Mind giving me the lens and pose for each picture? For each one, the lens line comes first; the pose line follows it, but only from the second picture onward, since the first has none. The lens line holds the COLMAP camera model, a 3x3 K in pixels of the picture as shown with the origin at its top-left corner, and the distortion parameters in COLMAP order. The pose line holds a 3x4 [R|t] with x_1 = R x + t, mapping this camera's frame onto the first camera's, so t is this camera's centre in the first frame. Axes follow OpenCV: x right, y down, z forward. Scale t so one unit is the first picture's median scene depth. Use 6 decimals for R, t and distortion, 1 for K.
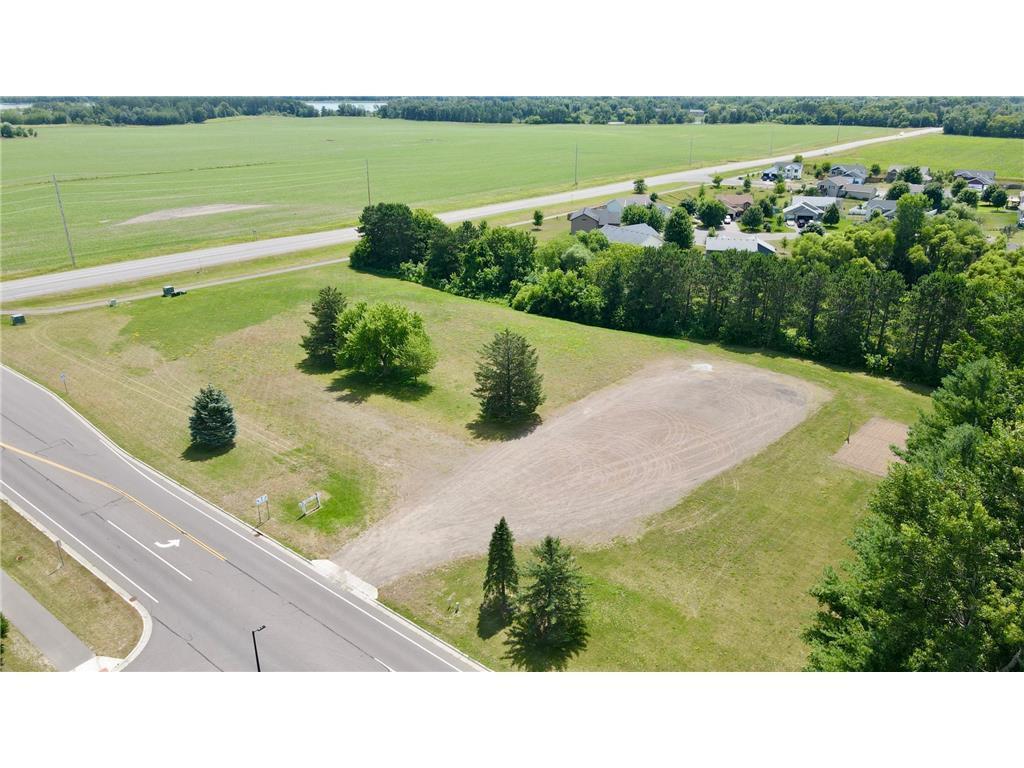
lens RADIAL K [[752.6, 0, 517.0], [0, 752.6, 382.9], [0, 0, 1]] dist [0.010885, 0.015729]
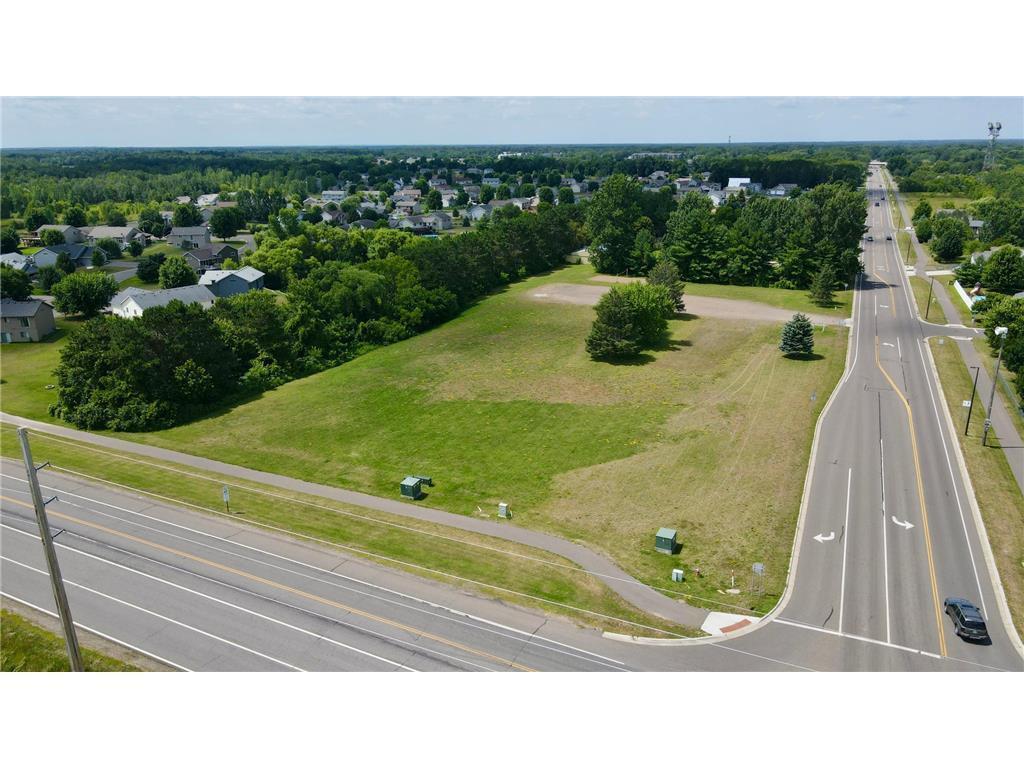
lens RADIAL K [[752.6, 0, 518.0], [0, 752.6, 381.4], [0, 0, 1]] dist [0.010885, 0.015729]
pose [[-0.242489, -0.293265, 0.924767, -1.038570], [0.370171, 0.853132, 0.367613, -0.385507], [-0.896757, 0.431464, -0.098317, 1.062074]]
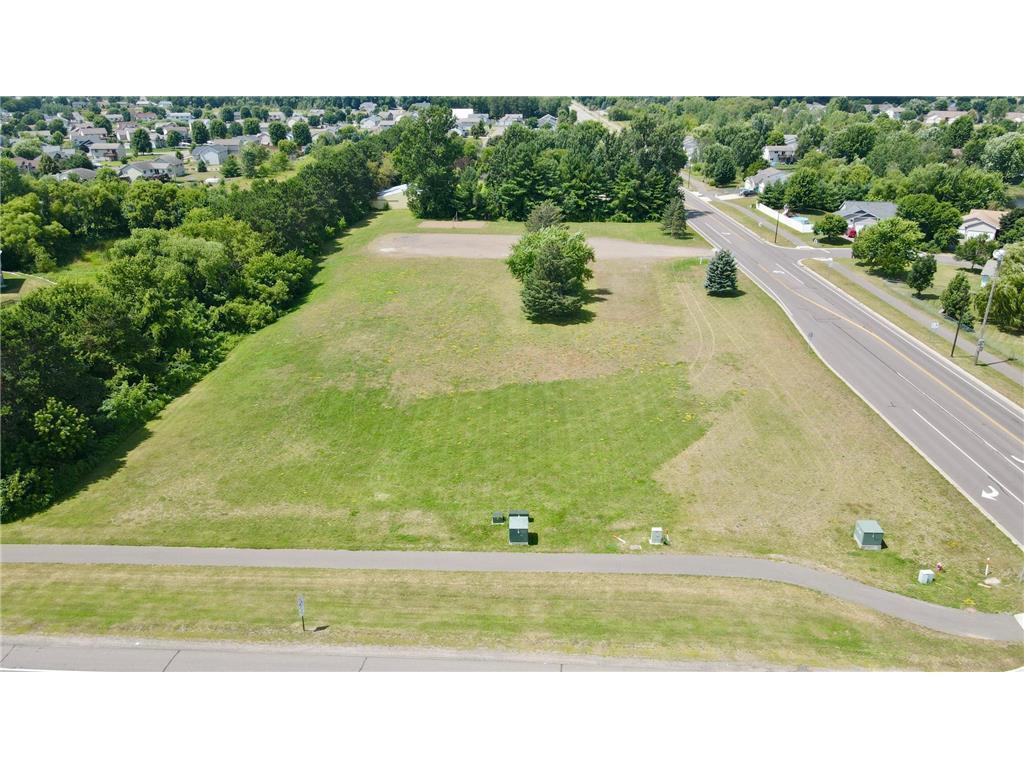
lens RADIAL K [[752.6, 0, 515.1], [0, 752.6, 381.0], [0, 0, 1]] dist [0.010885, 0.015729]
pose [[-0.606507, -0.301505, 0.735692, -0.805036], [0.301880, 0.768691, 0.563900, -0.447897], [-0.735539, 0.564101, -0.375198, 1.229477]]
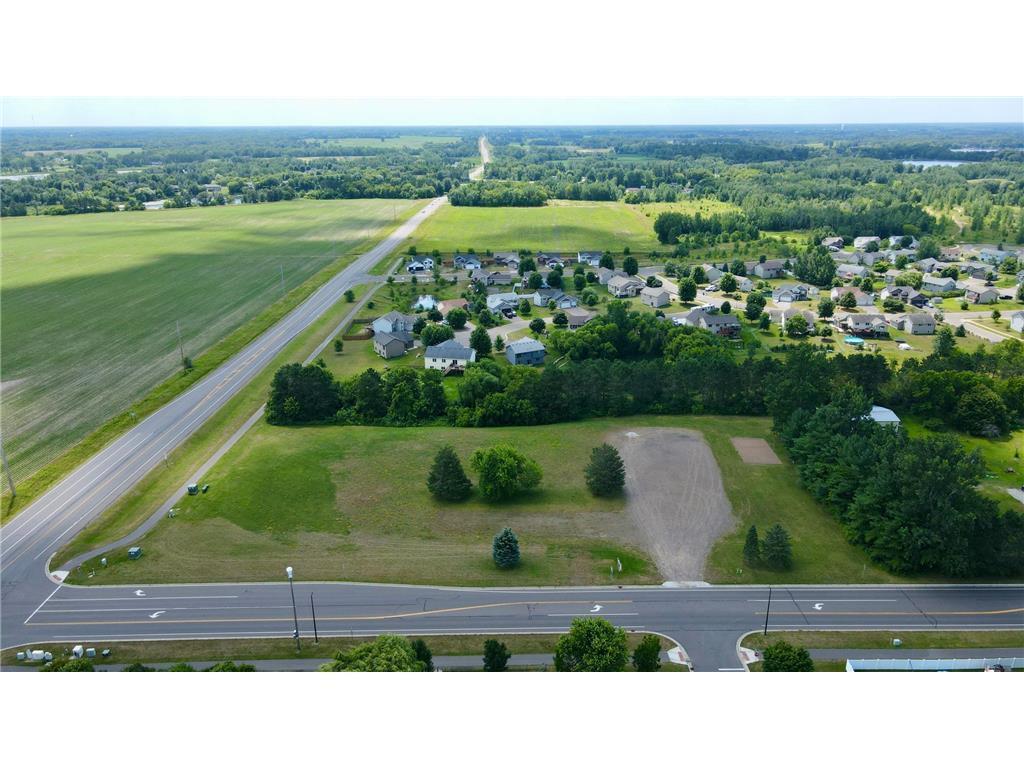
lens RADIAL K [[752.6, 0, 516.2], [0, 752.6, 386.1], [0, 0, 1]] dist [0.010885, 0.015729]
pose [[0.768794, -0.216089, 0.601881, -0.812381], [0.244910, 0.968913, 0.035033, -0.211927], [-0.590740, 0.120474, 0.797817, -0.198496]]
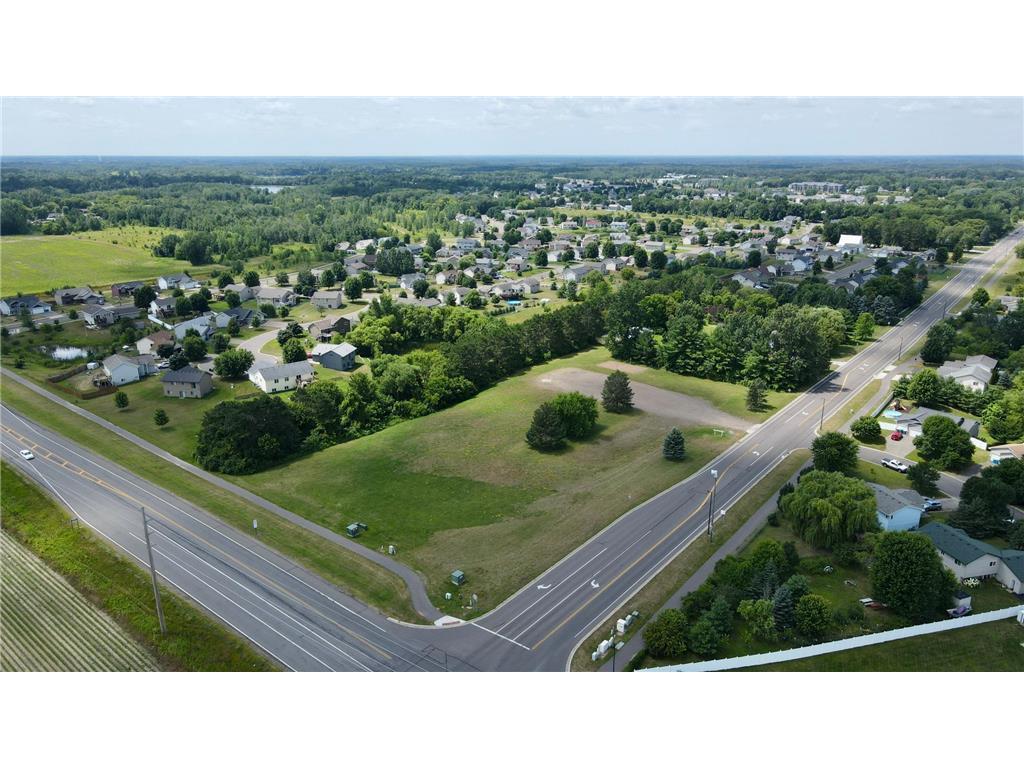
lens RADIAL K [[752.6, 0, 519.8], [0, 752.6, 389.9], [0, 0, 1]] dist [0.010885, 0.015729]
pose [[-0.019522, -0.302648, 0.952902, -1.444486], [0.374390, 0.881527, 0.287649, -0.517848], [-0.927066, 0.362373, 0.096099, 0.731961]]
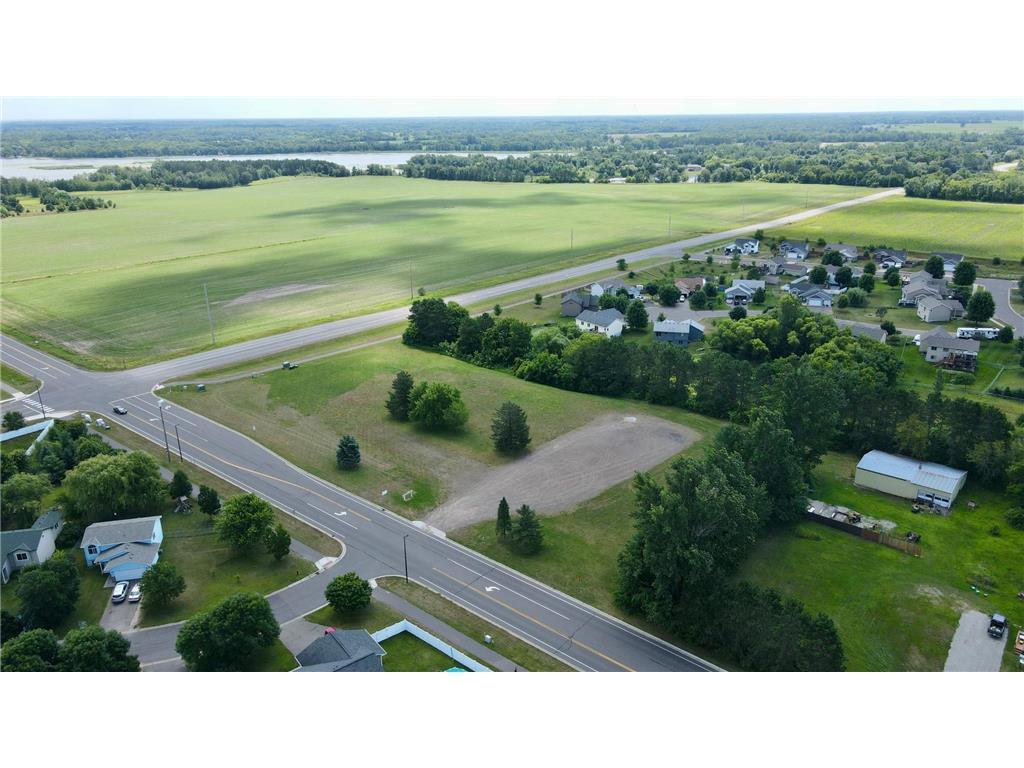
lens RADIAL K [[752.6, 0, 518.1], [0, 752.6, 380.6], [0, 0, 1]] dist [0.010885, 0.015729]
pose [[0.999796, -0.003823, -0.019808, 0.029412], [0.002971, 0.999078, -0.042829, -0.029595], [0.019953, 0.042762, 0.998886, -0.534400]]
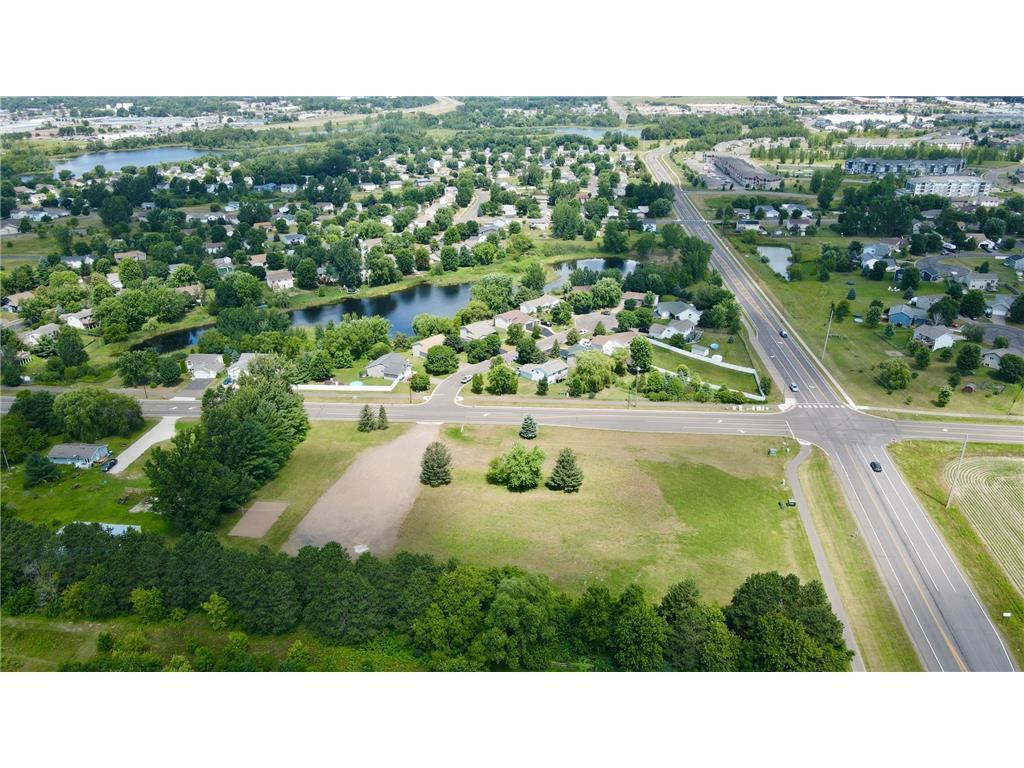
lens RADIAL K [[752.6, 0, 514.0], [0, 752.6, 389.8], [0, 0, 1]] dist [0.010885, 0.015729]
pose [[-0.848049, 0.218090, -0.482960, 0.544452], [-0.187285, 0.729218, 0.658153, -1.105003], [0.495720, 0.648597, -0.577567, 1.526137]]
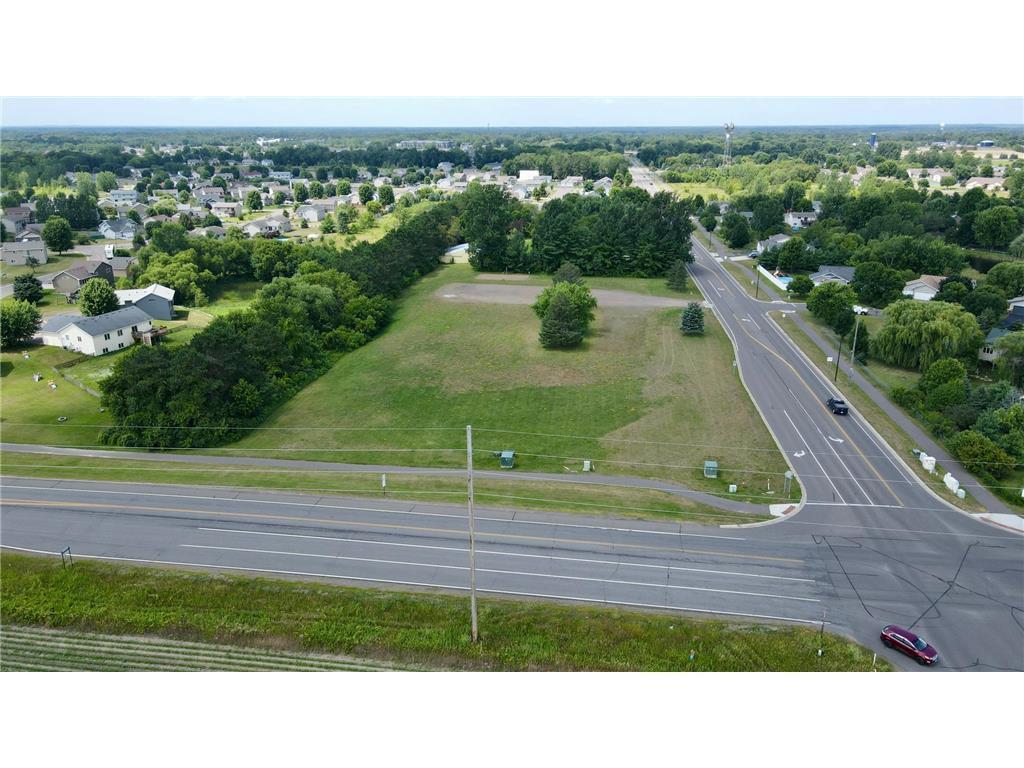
lens RADIAL K [[752.6, 0, 516.3], [0, 752.6, 381.7], [0, 0, 1]] dist [0.010885, 0.015729]
pose [[-0.529037, -0.275317, 0.802695, -1.096376], [0.318950, 0.812040, 0.488735, -0.561592], [-0.786378, 0.514579, -0.341787, 1.322239]]
